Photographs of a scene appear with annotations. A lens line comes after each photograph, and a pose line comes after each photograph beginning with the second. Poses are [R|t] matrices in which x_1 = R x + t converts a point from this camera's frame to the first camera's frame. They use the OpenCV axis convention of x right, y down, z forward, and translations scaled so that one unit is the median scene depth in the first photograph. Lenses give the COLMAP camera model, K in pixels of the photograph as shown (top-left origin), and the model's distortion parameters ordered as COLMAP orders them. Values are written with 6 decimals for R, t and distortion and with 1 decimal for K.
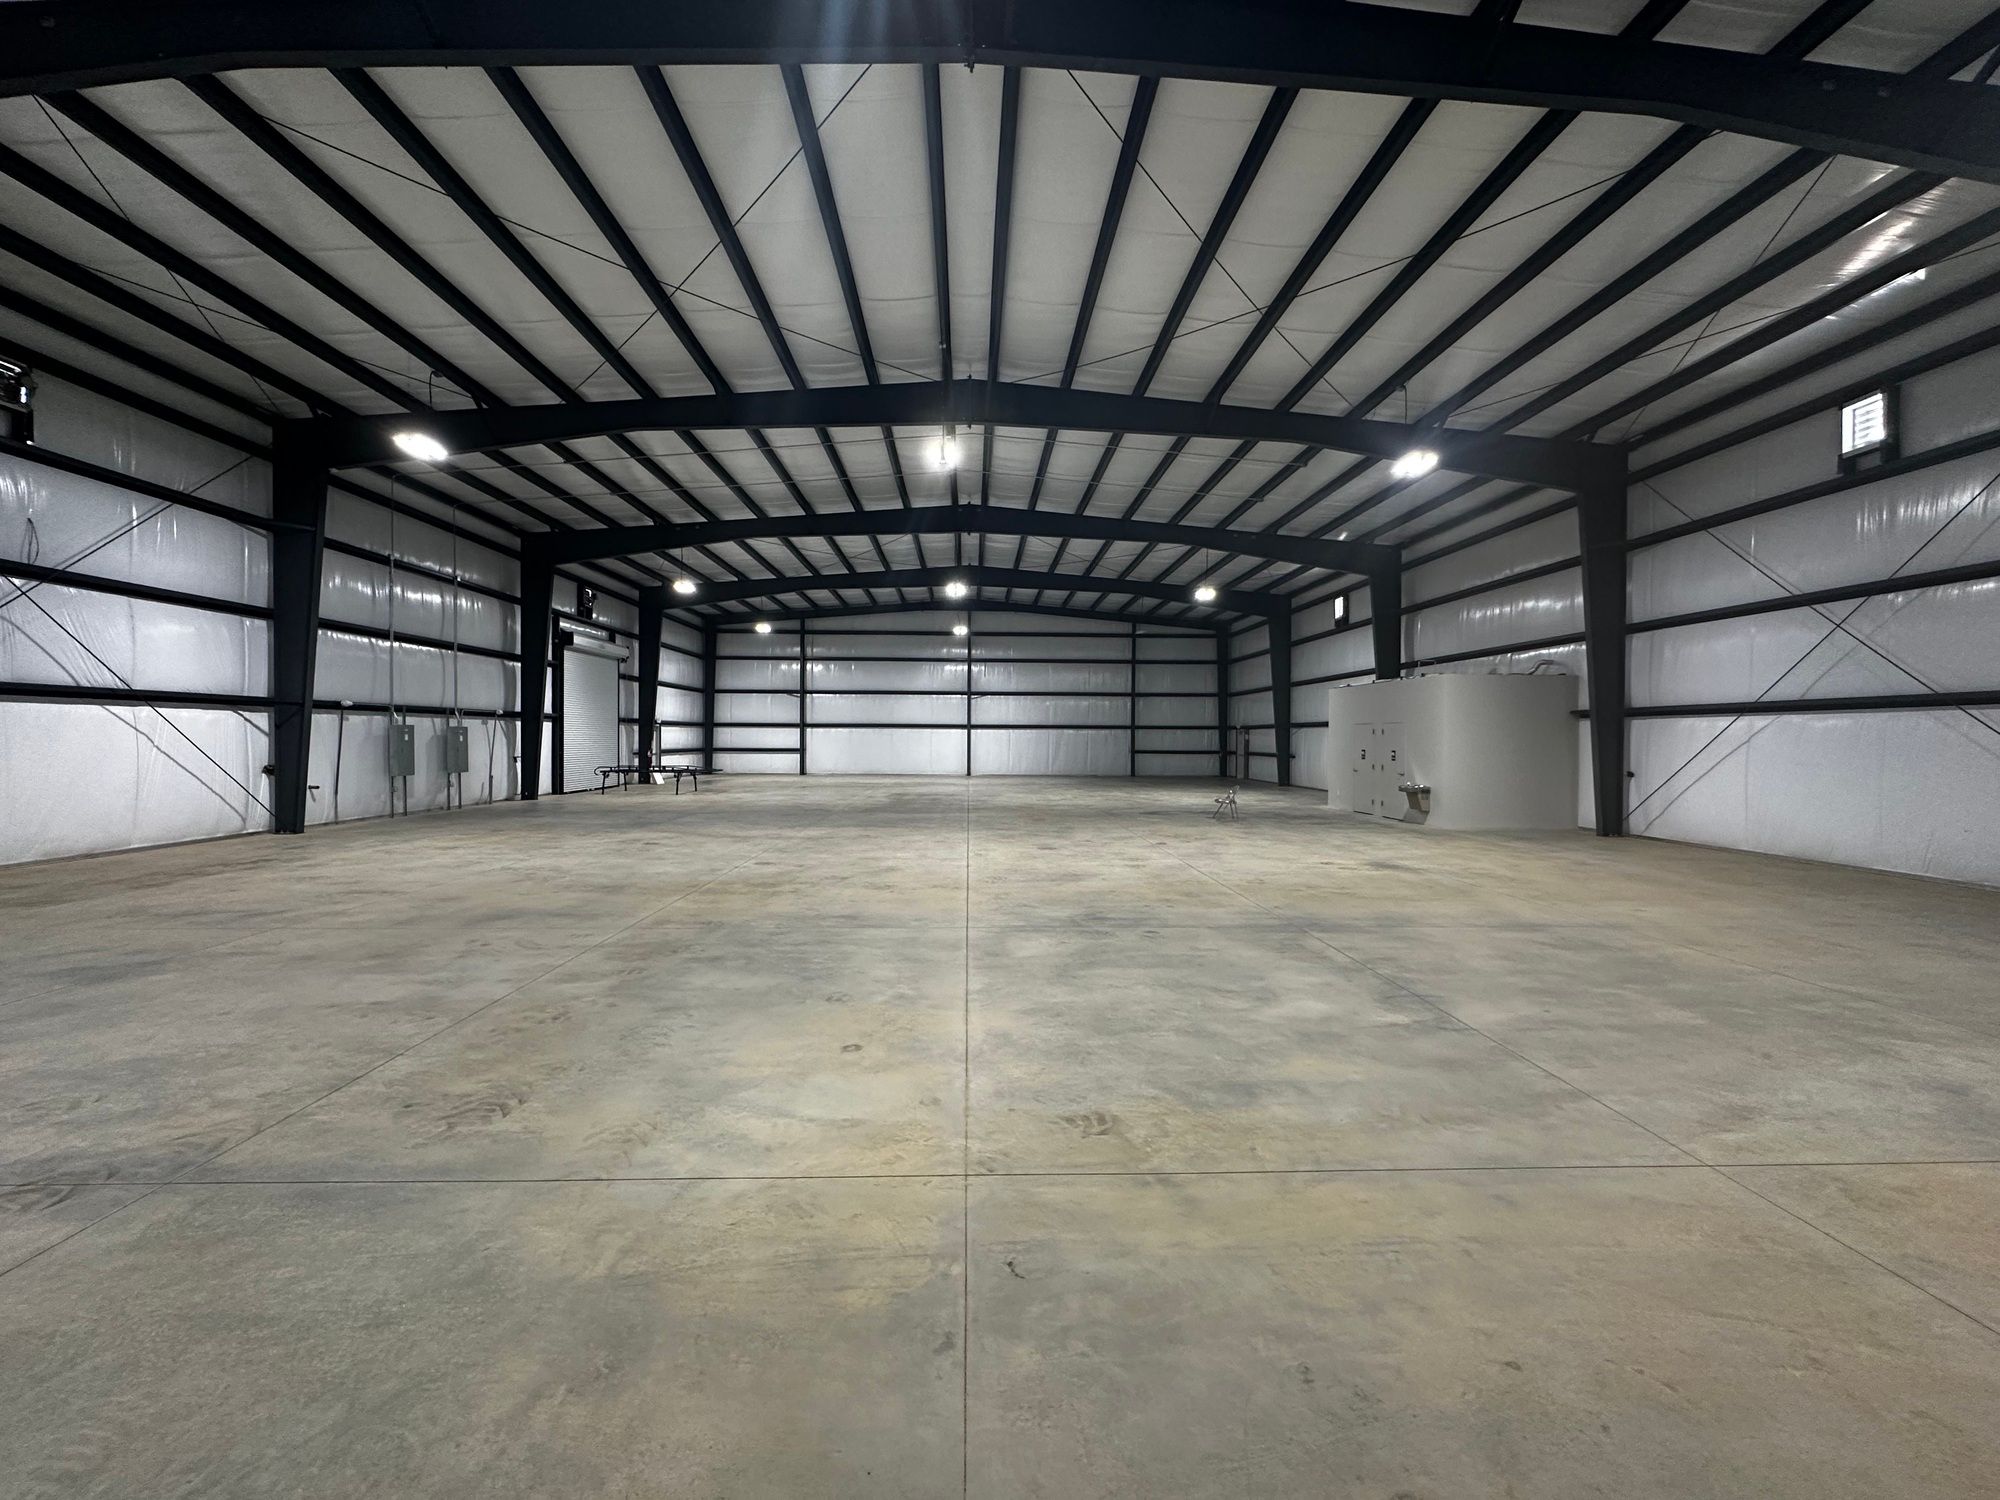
lens RADIAL K [[821.7, 0, 1000.9], [0, 821.7, 753.1], [0, 0, 1]] dist [0.036284, 0.000081]
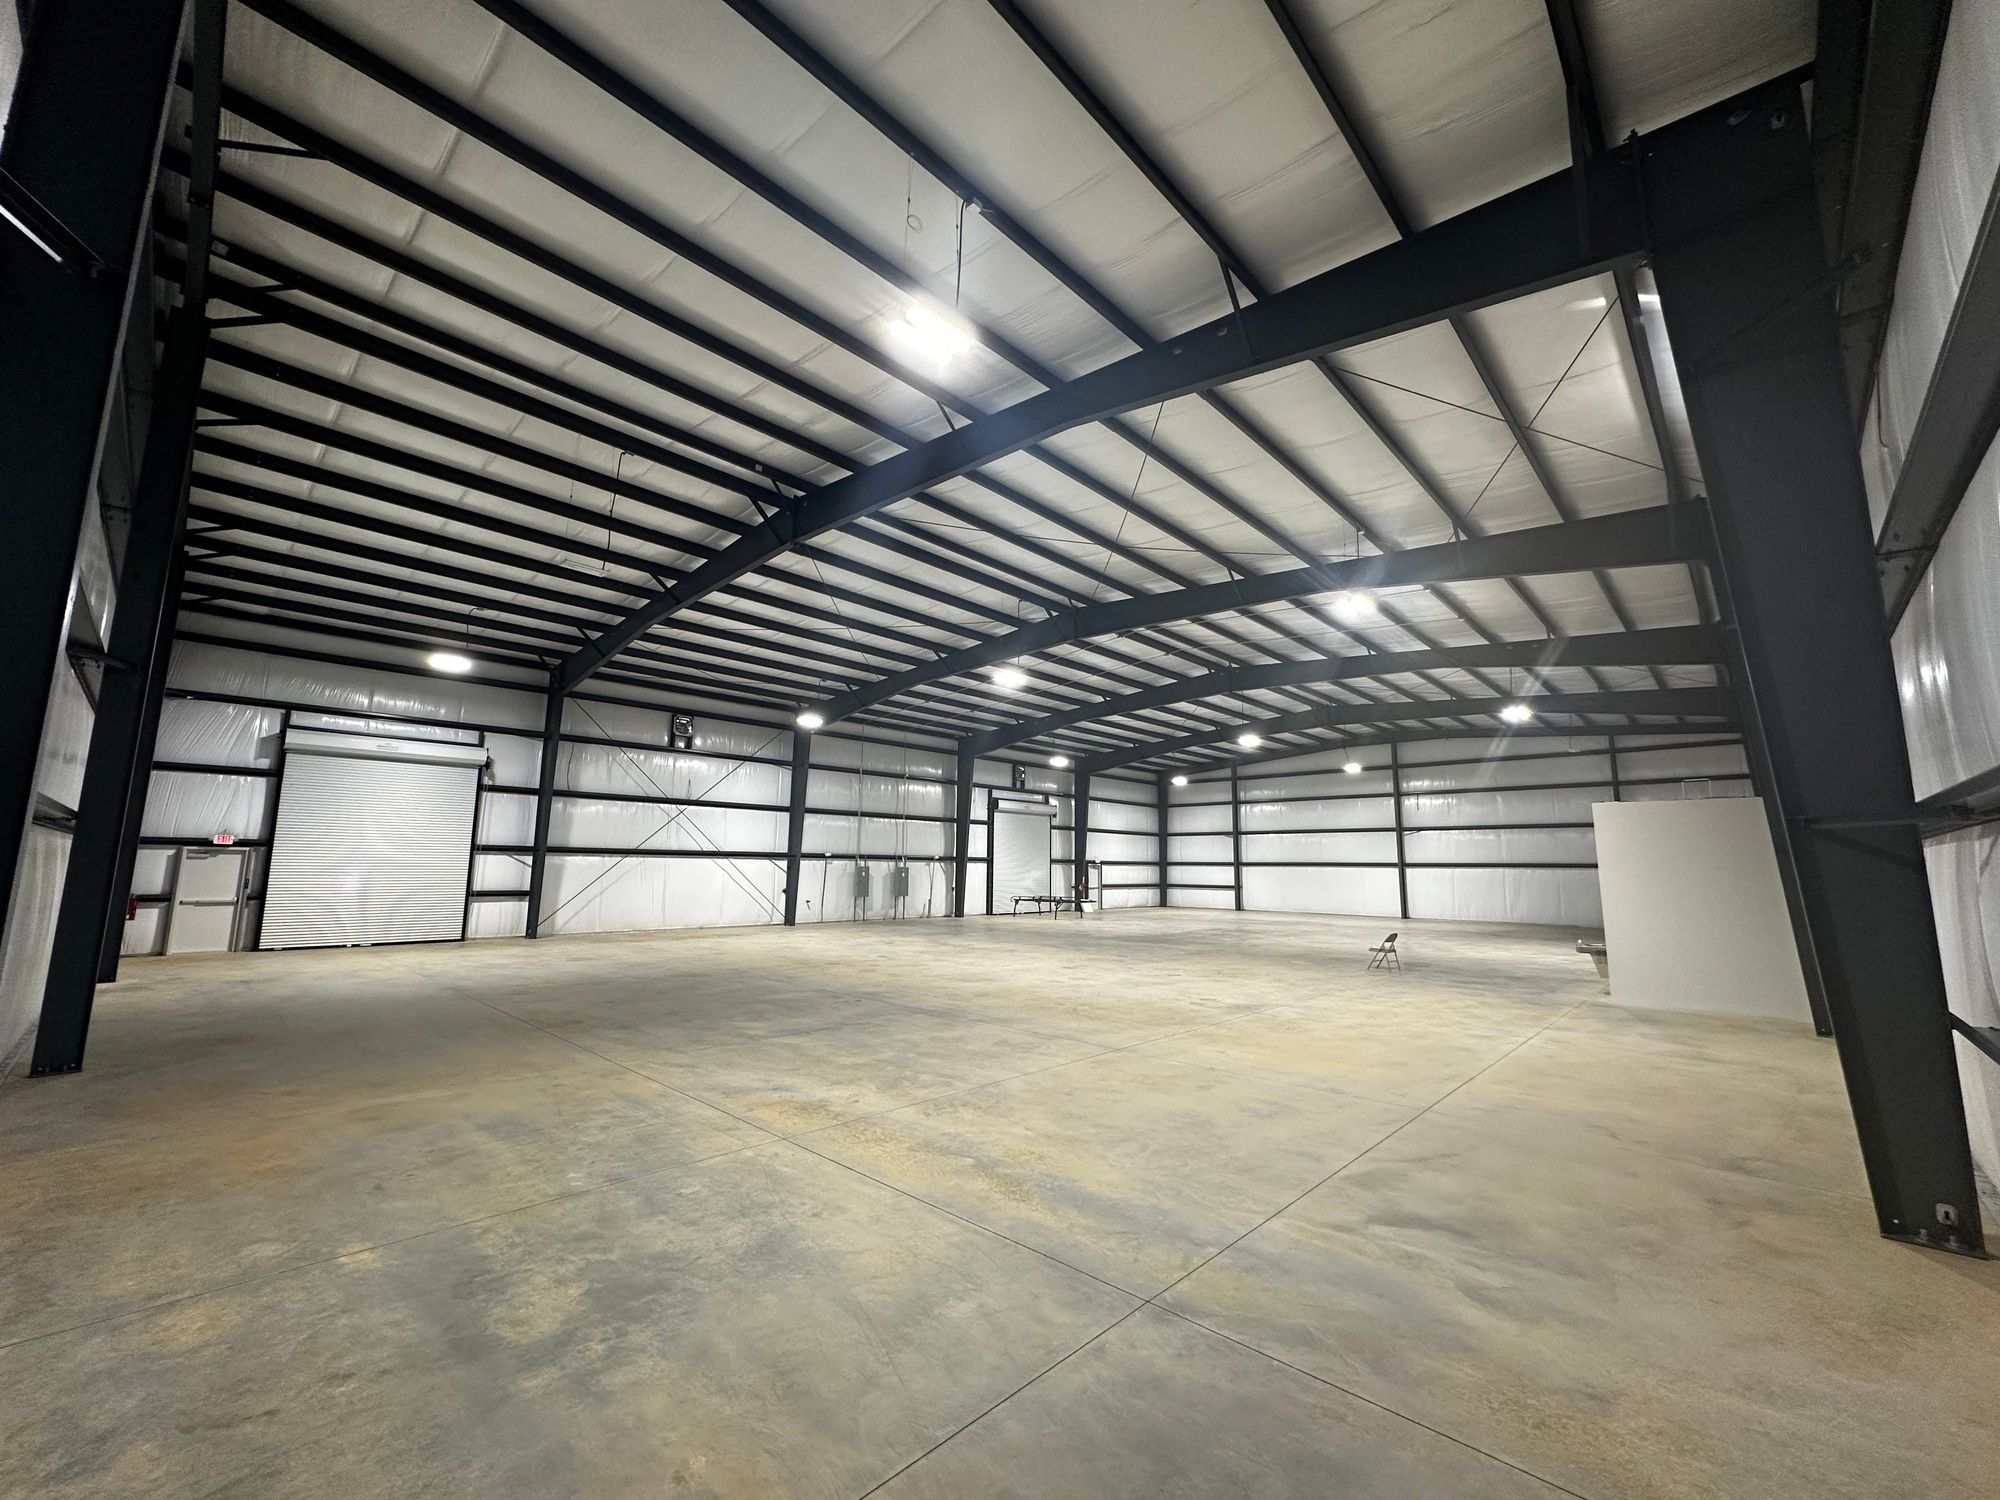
lens RADIAL K [[821.7, 0, 1004.6], [0, 821.7, 748.9], [0, 0, 1]] dist [0.036284, 0.000081]
pose [[0.720802, -0.104248, -0.685257, 0.436928], [-0.015924, 0.985874, -0.166730, 0.003271], [0.692958, 0.131091, 0.708960, -0.002166]]
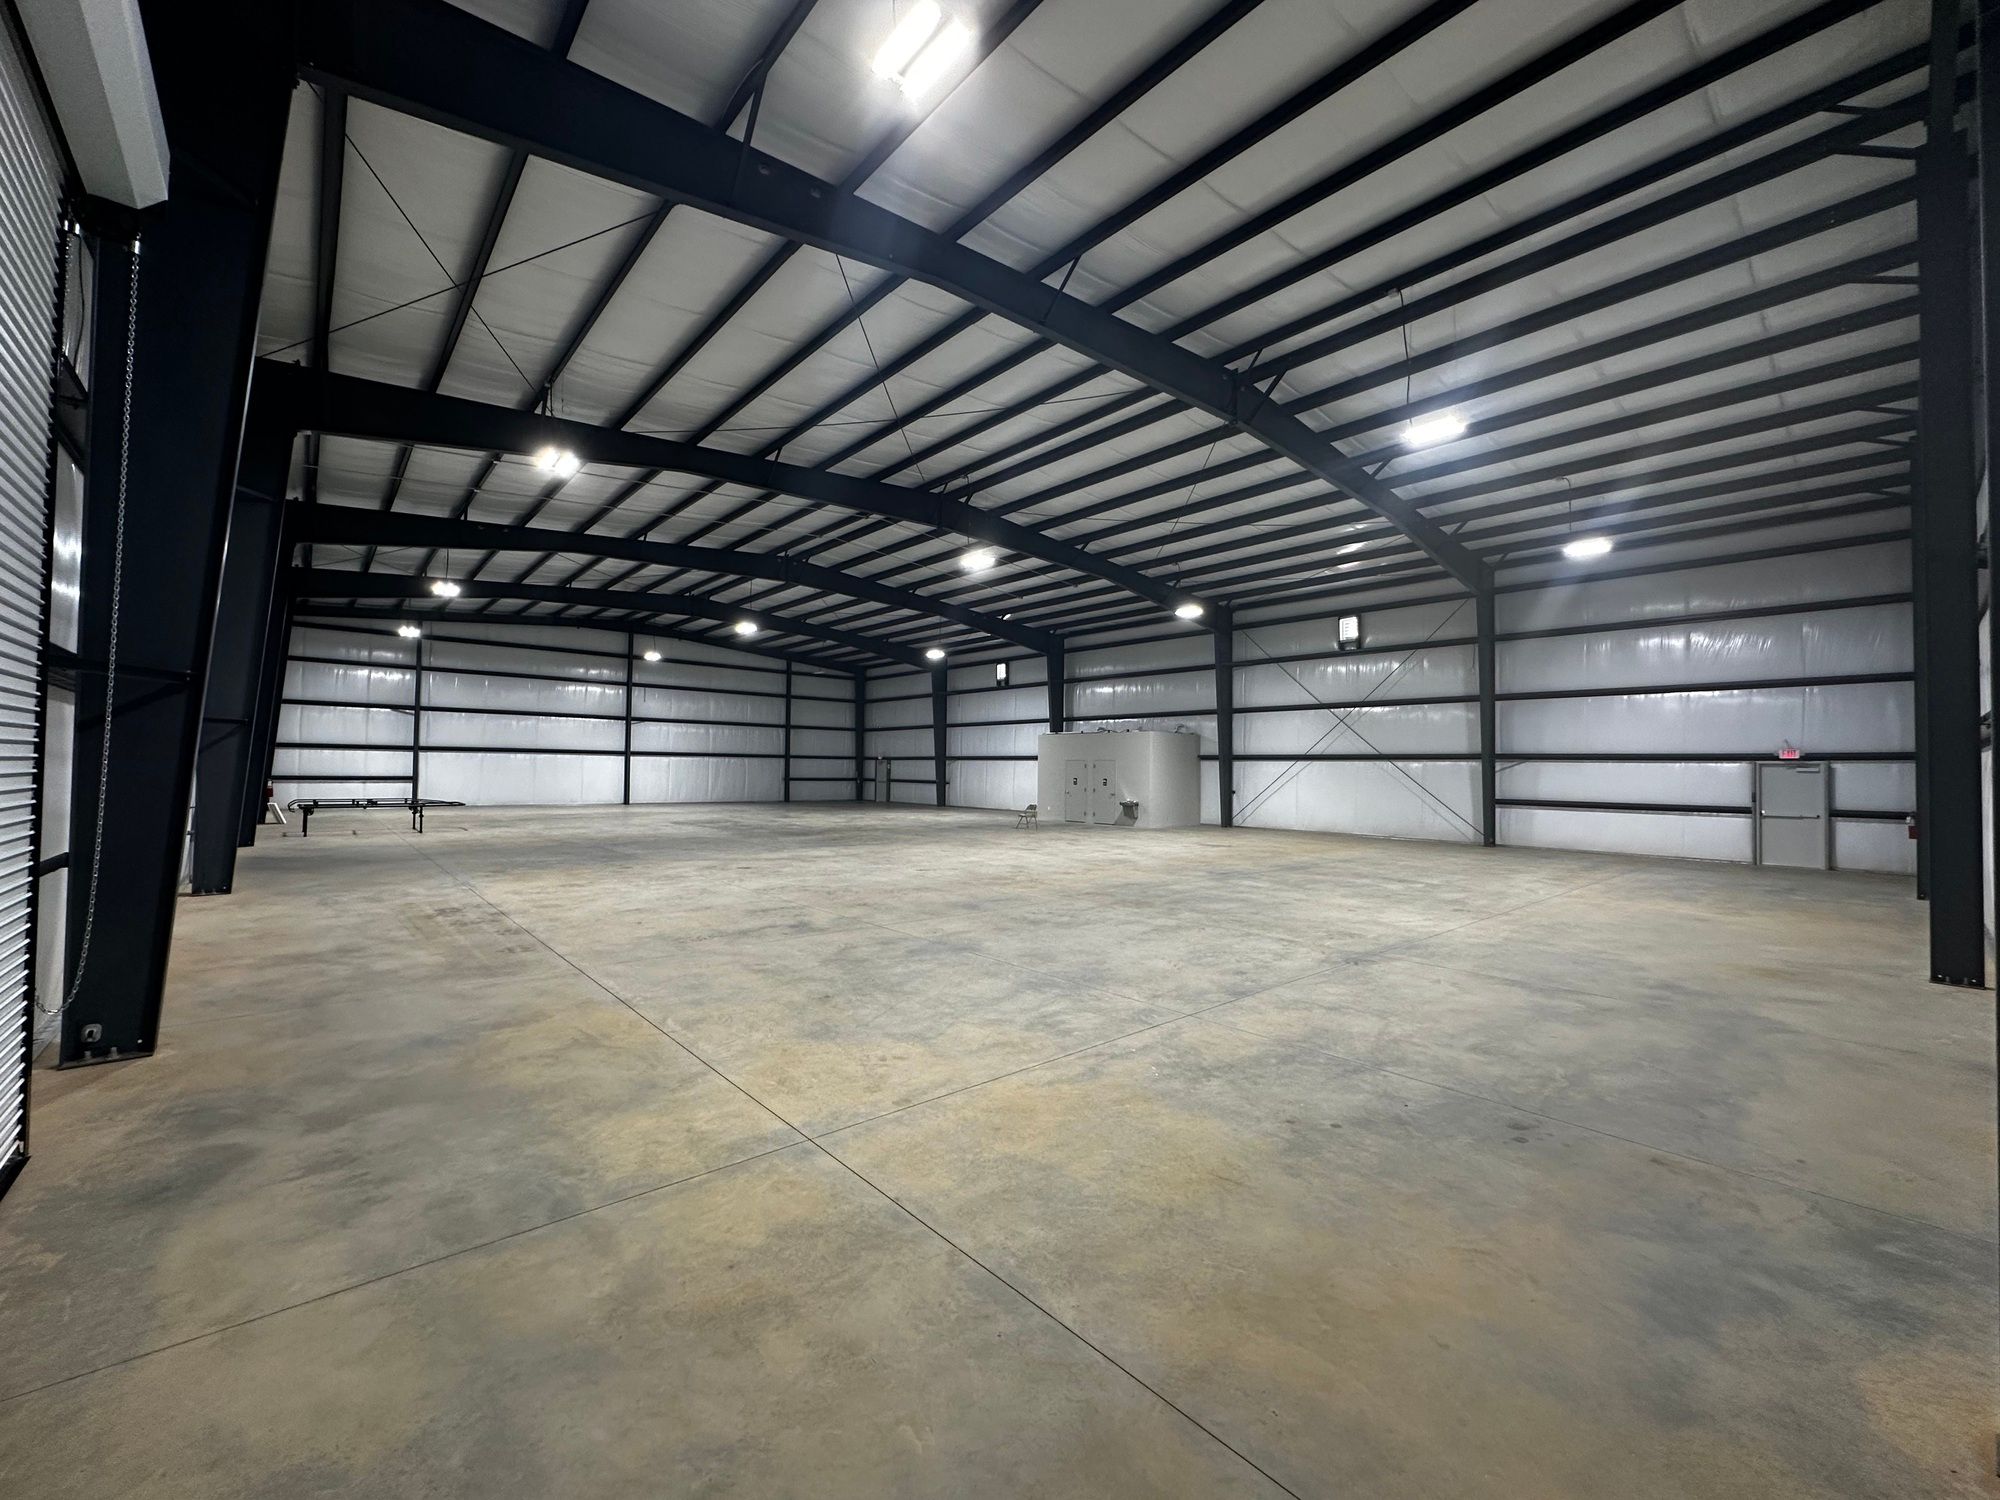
lens RADIAL K [[821.7, 0, 986.8], [0, 821.7, 743.9], [0, 0, 1]] dist [0.036284, 0.000081]
pose [[0.777697, 0.024791, 0.628150, -0.472003], [0.001935, 0.999123, -0.041829, -0.002909], [-0.628636, 0.033746, 0.776967, -0.019232]]
